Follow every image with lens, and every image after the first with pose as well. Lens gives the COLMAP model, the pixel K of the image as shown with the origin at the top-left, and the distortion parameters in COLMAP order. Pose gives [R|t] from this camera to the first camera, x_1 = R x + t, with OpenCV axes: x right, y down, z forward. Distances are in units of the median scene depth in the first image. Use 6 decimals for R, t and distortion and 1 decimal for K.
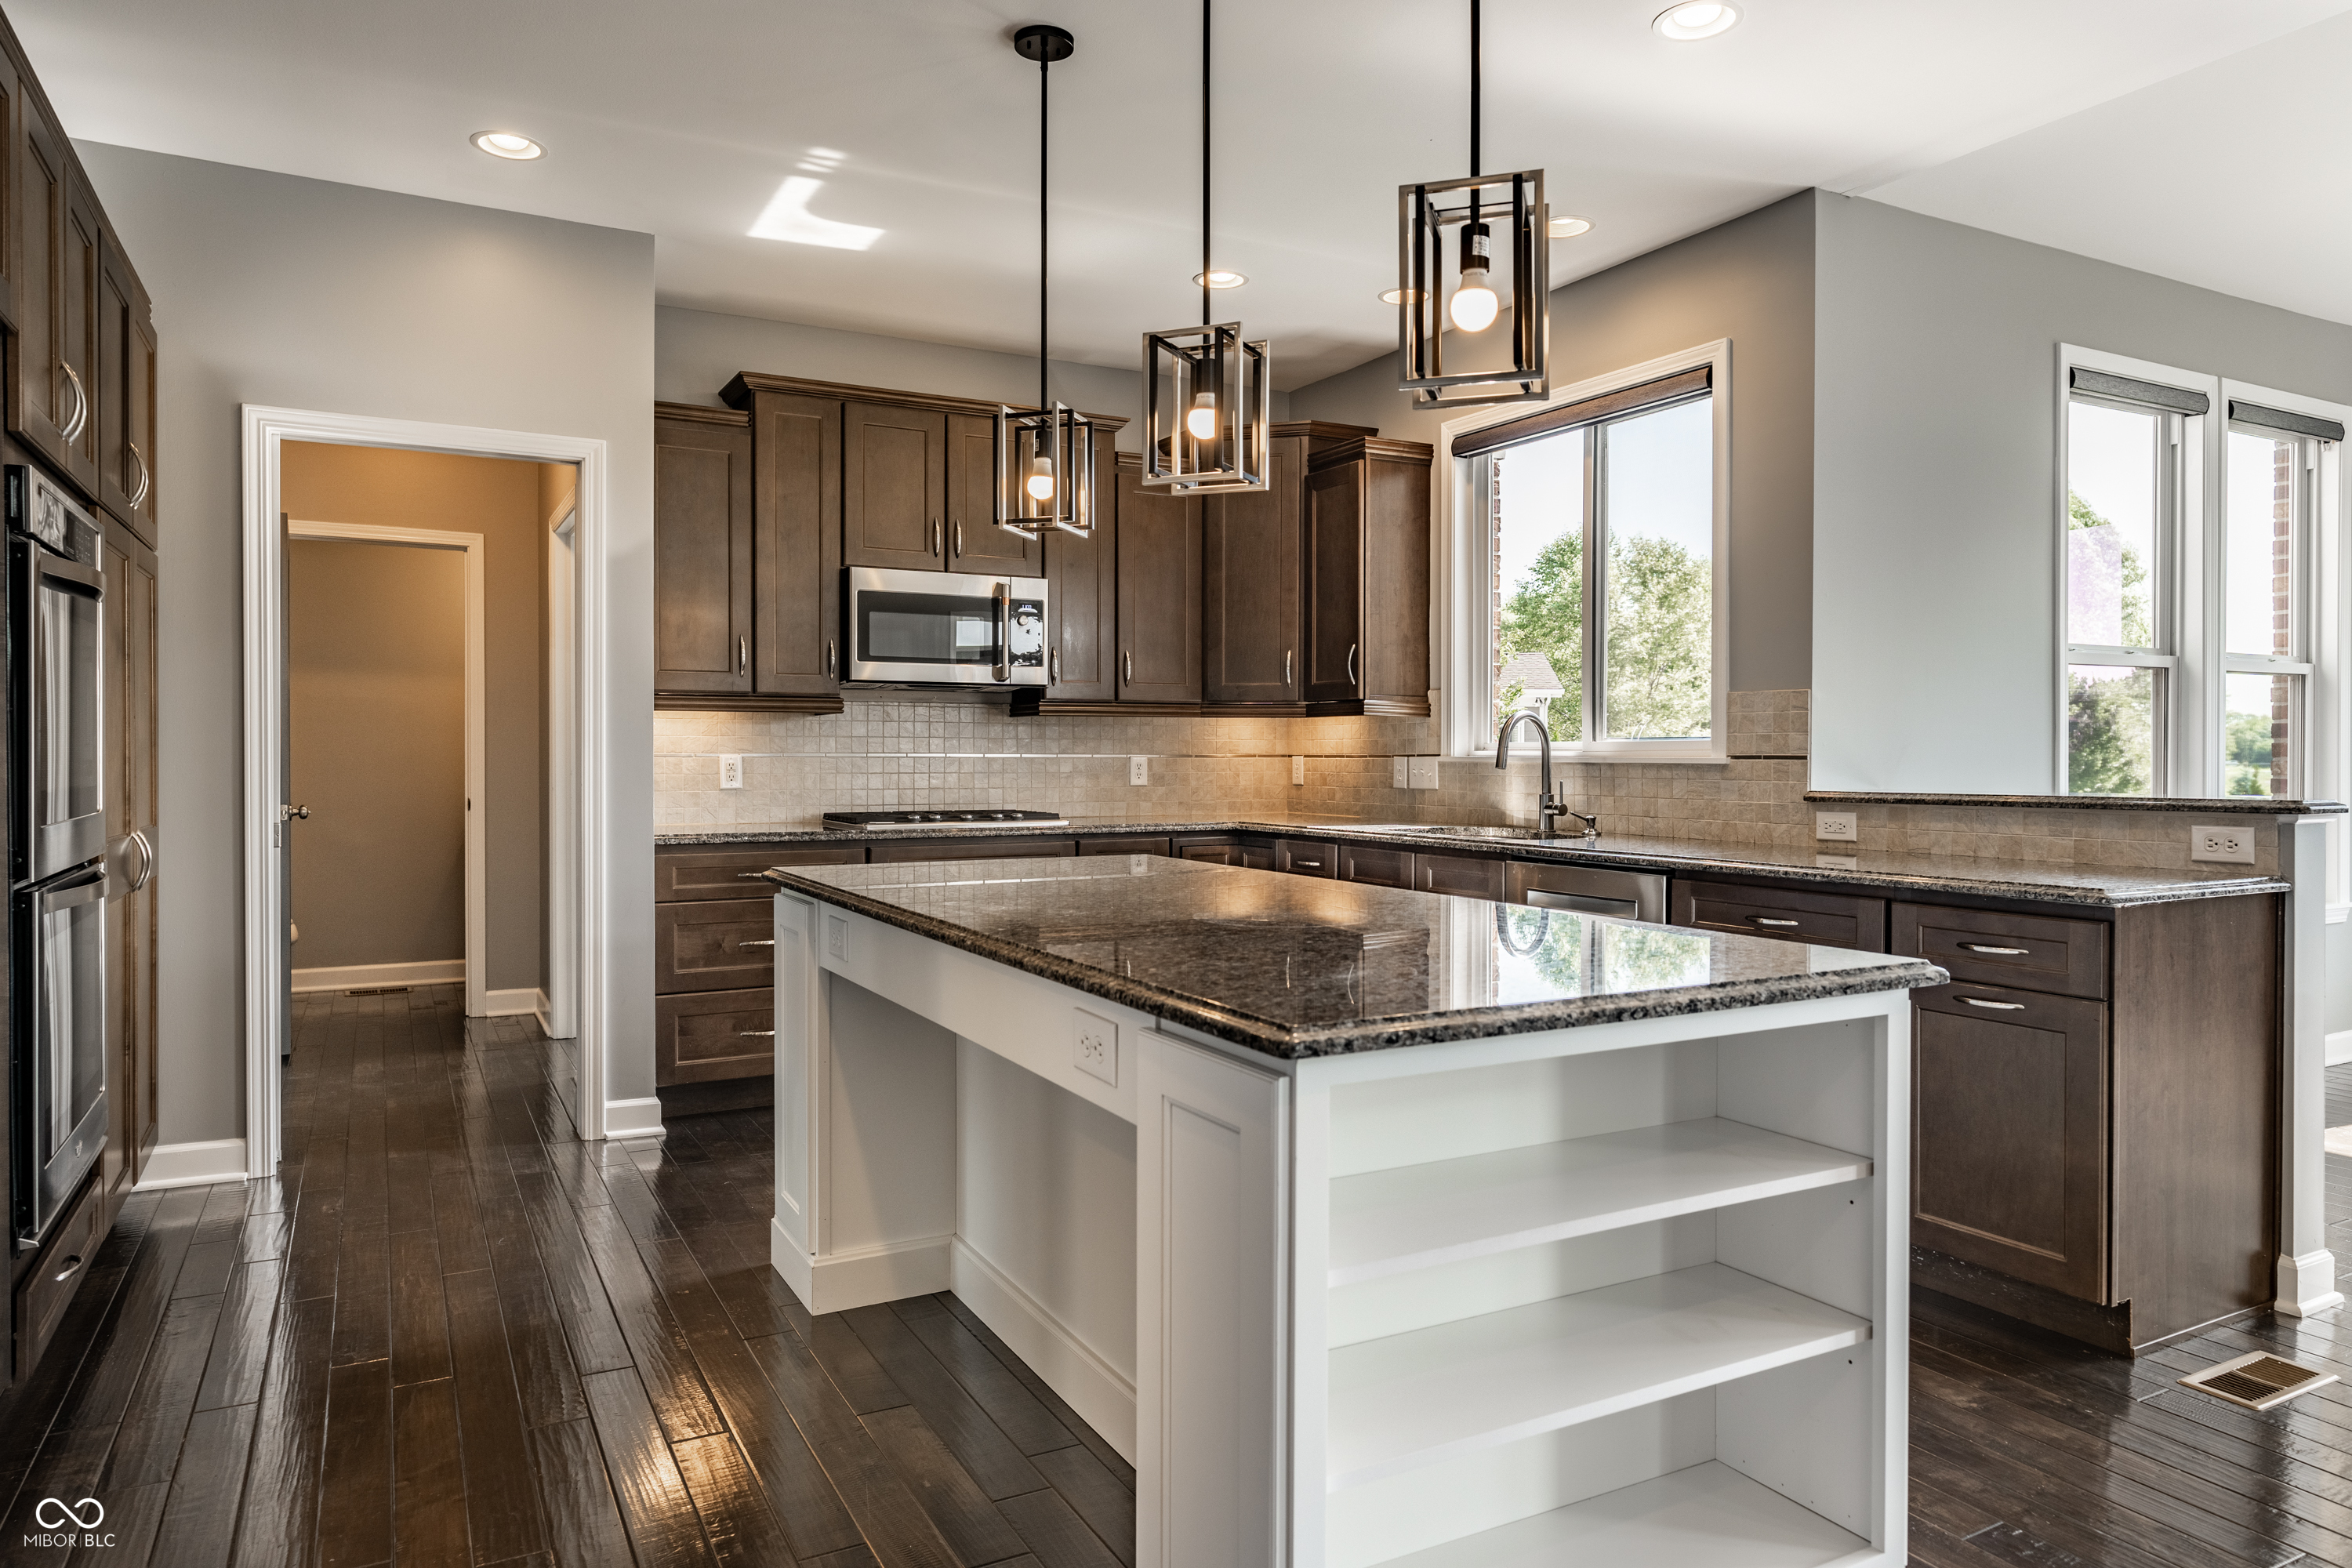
lens RADIAL K [[1527.2, 0, 1183.6], [0, 1527.2, 759.6], [0, 0, 1]] dist [-0.001769, 0.001166]
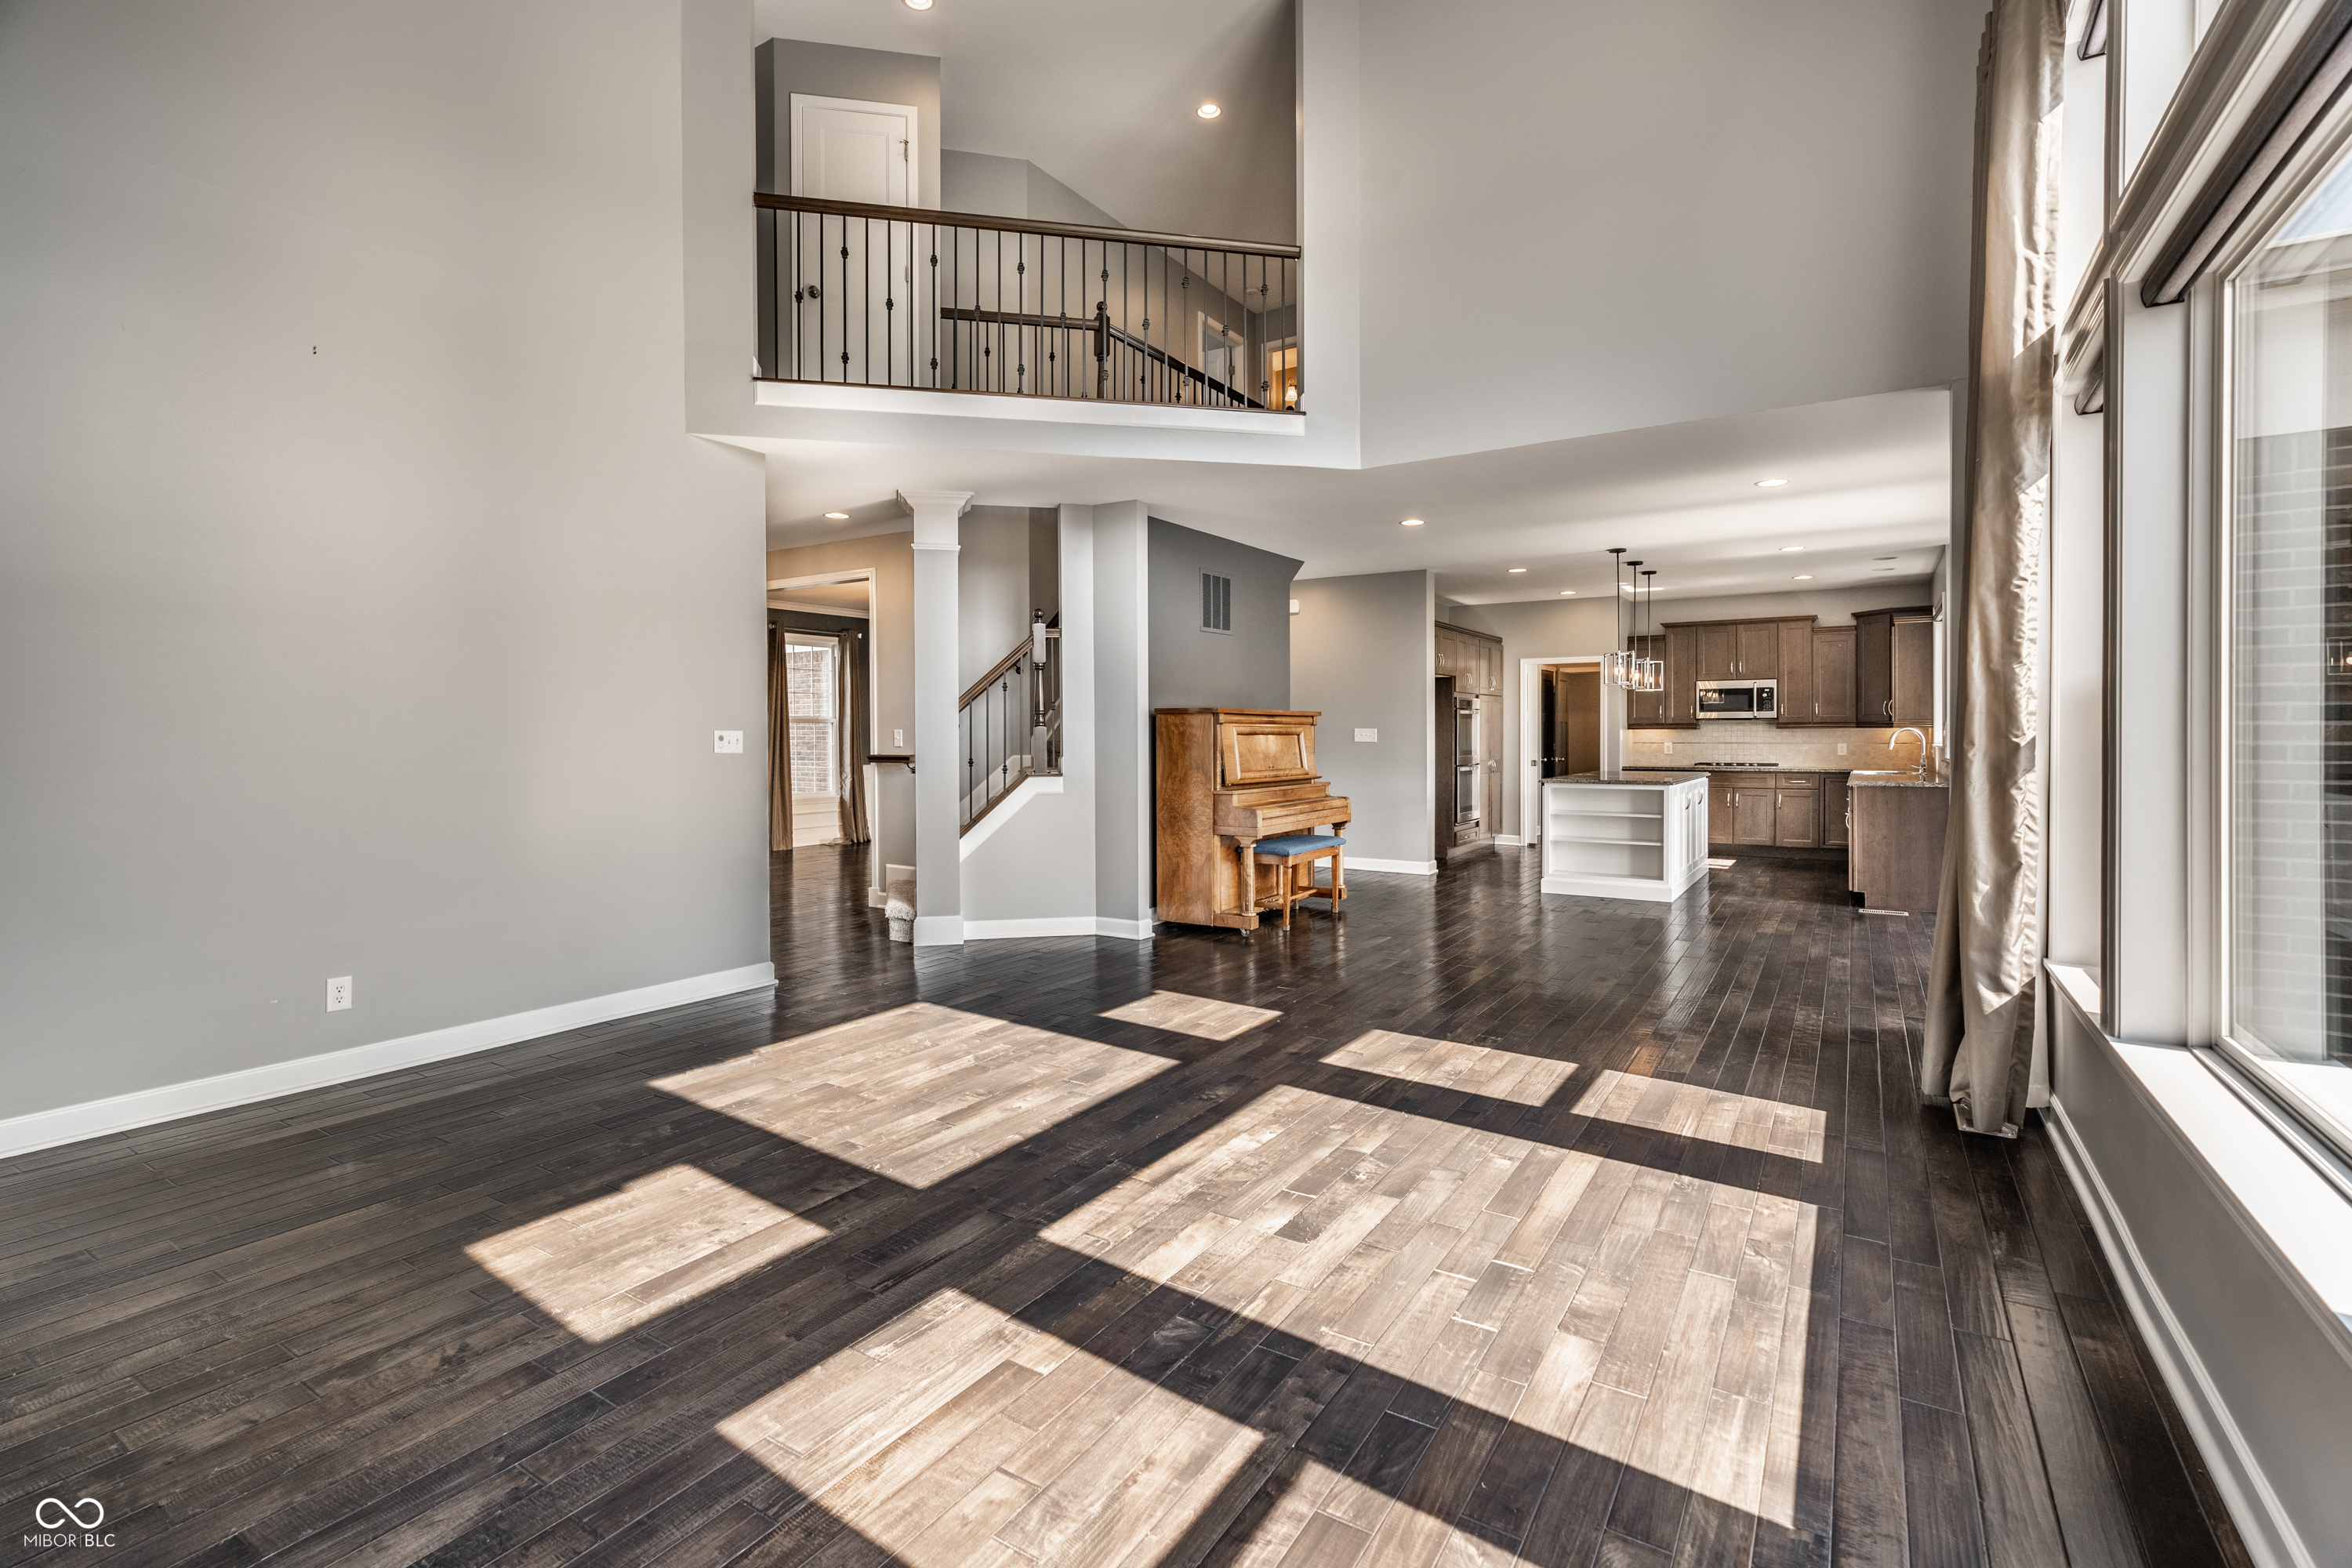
lens RADIAL K [[1065.2, 0, 1177.6], [0, 1065.2, 736.5], [0, 0, 1]] dist [-0.001448, 0.001375]
pose [[0.480867, 0.000001, -0.876793, 1.124183], [-0.003138, 0.999994, -0.001720, -0.009058], [0.876788, 0.003578, 0.480864, -0.906728]]
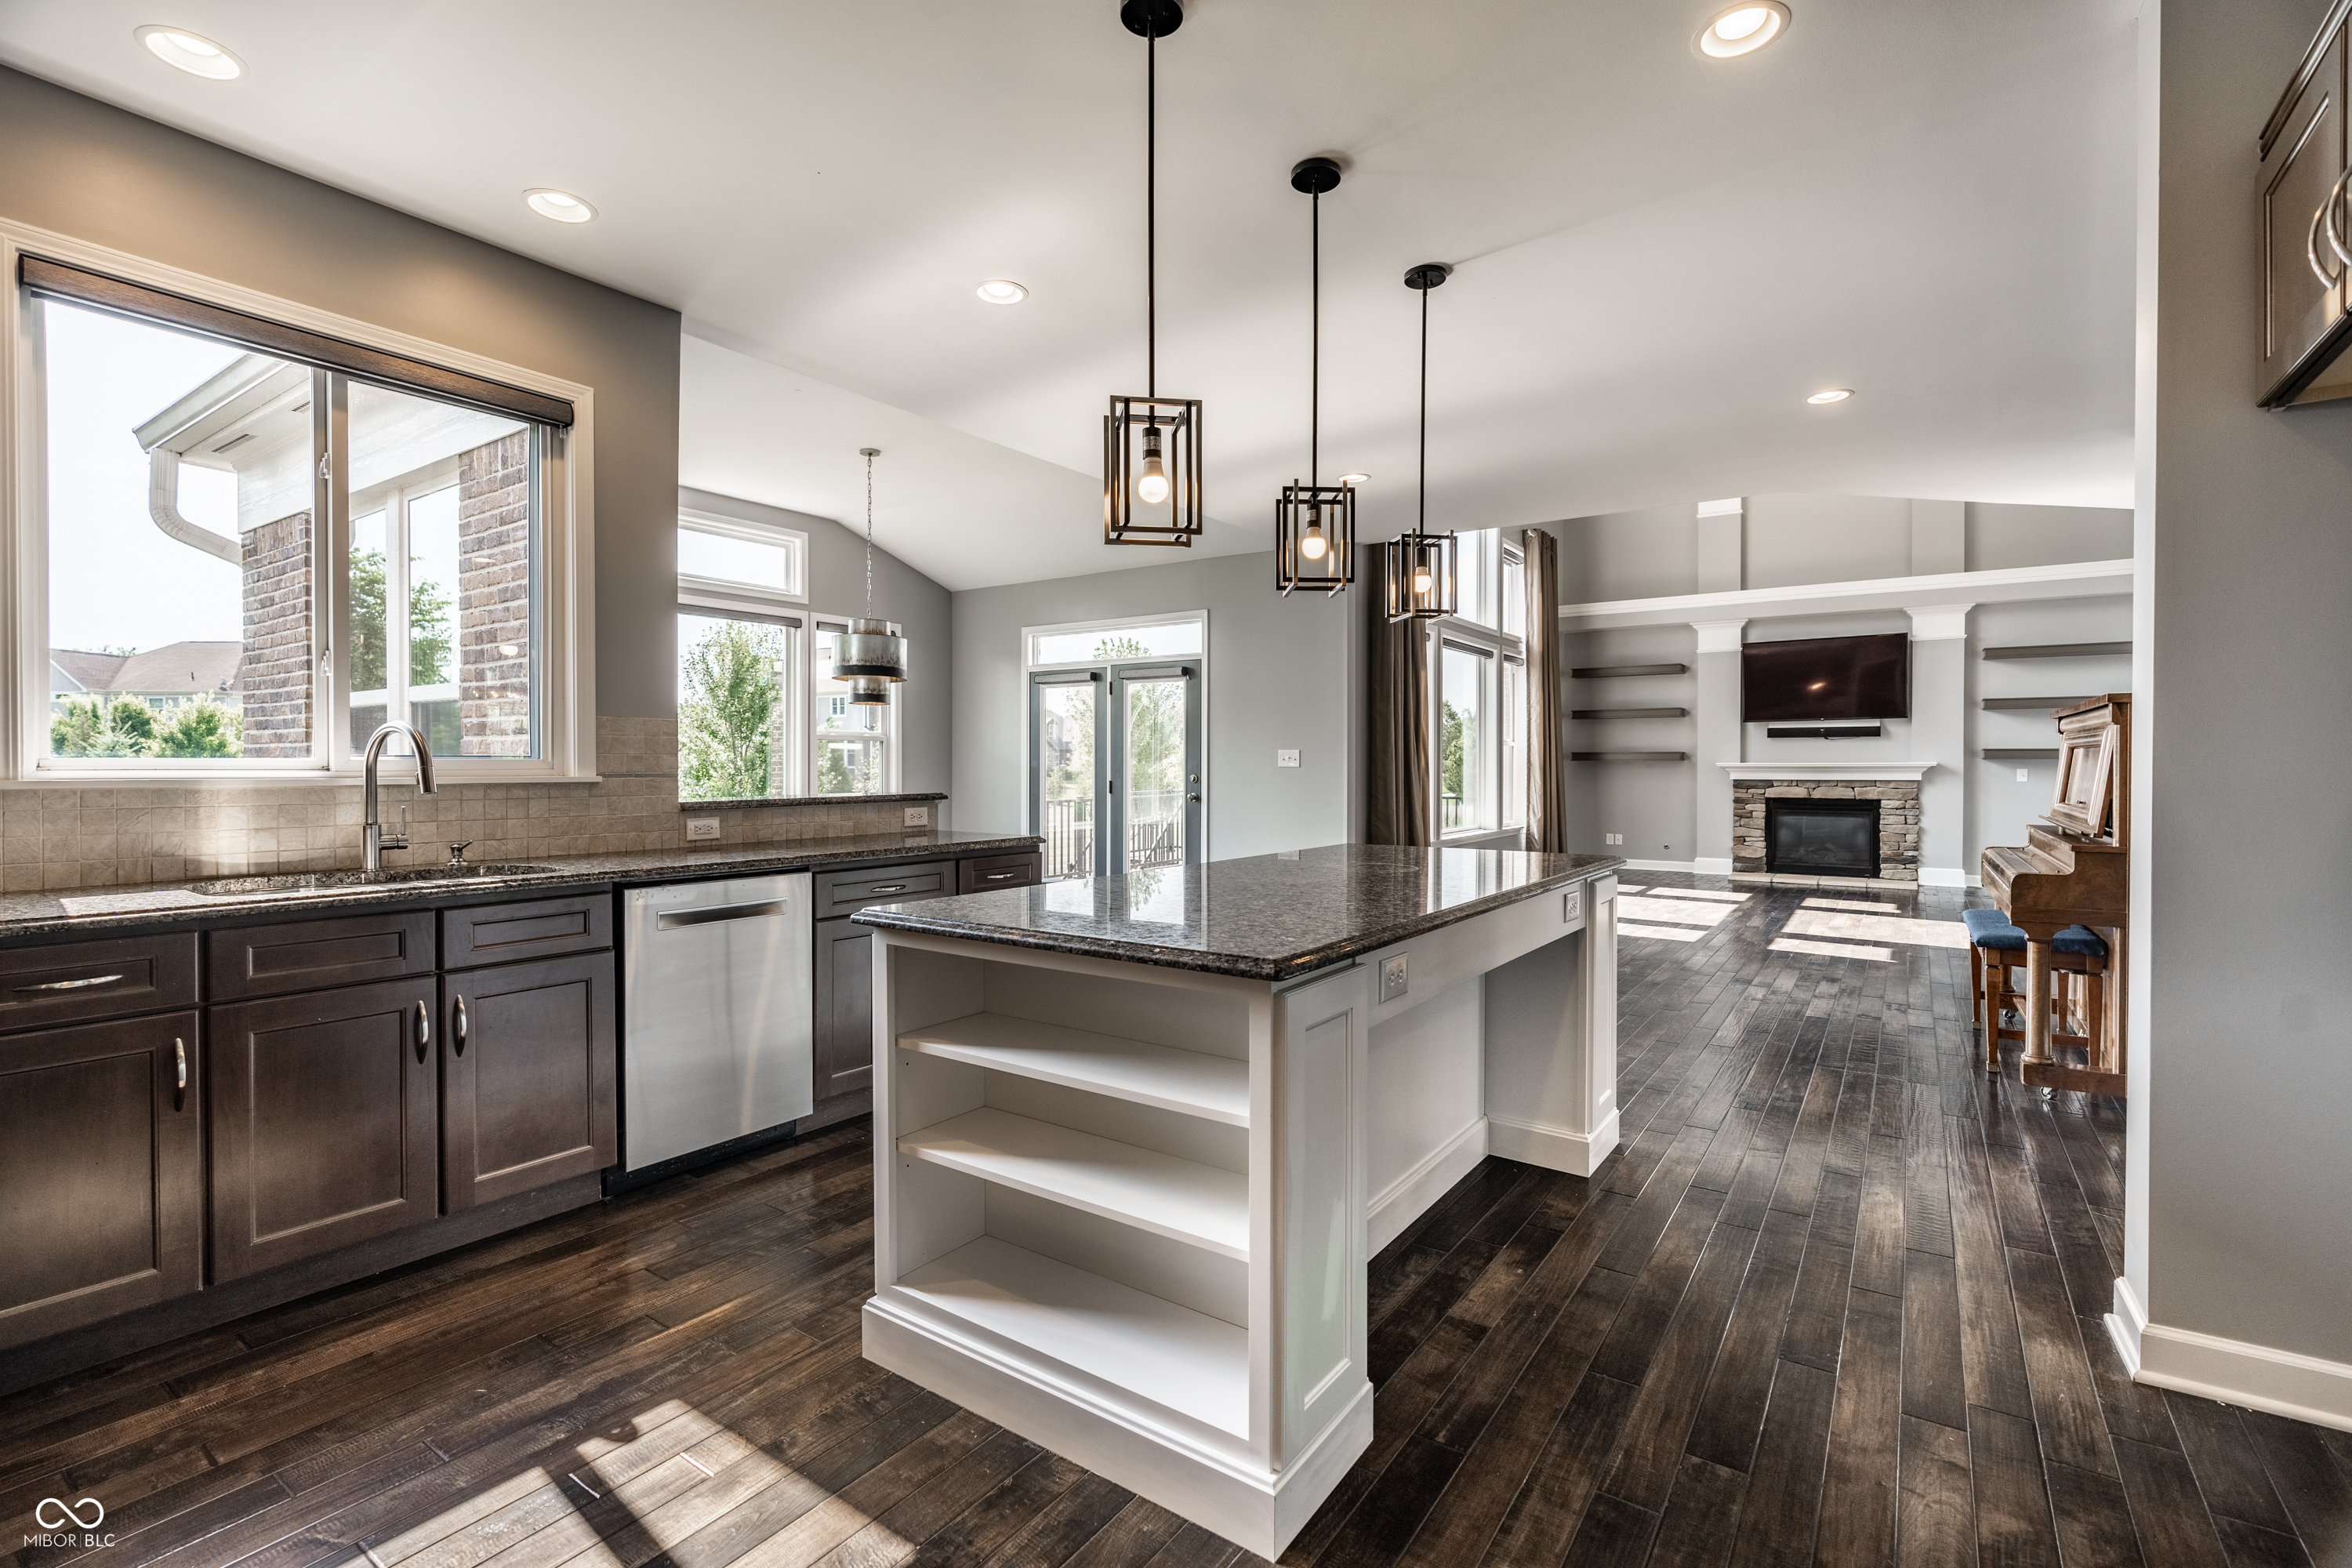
lens RADIAL K [[1065.2, 0, 1170.6], [0, 1065.2, 775.4], [0, 0, 1]] dist [-0.001448, 0.001375]
pose [[-0.443564, -0.010915, 0.896176, -0.424166], [0.004784, 0.999883, 0.014546, -0.009330], [-0.896230, 0.010740, -0.443460, 0.813538]]
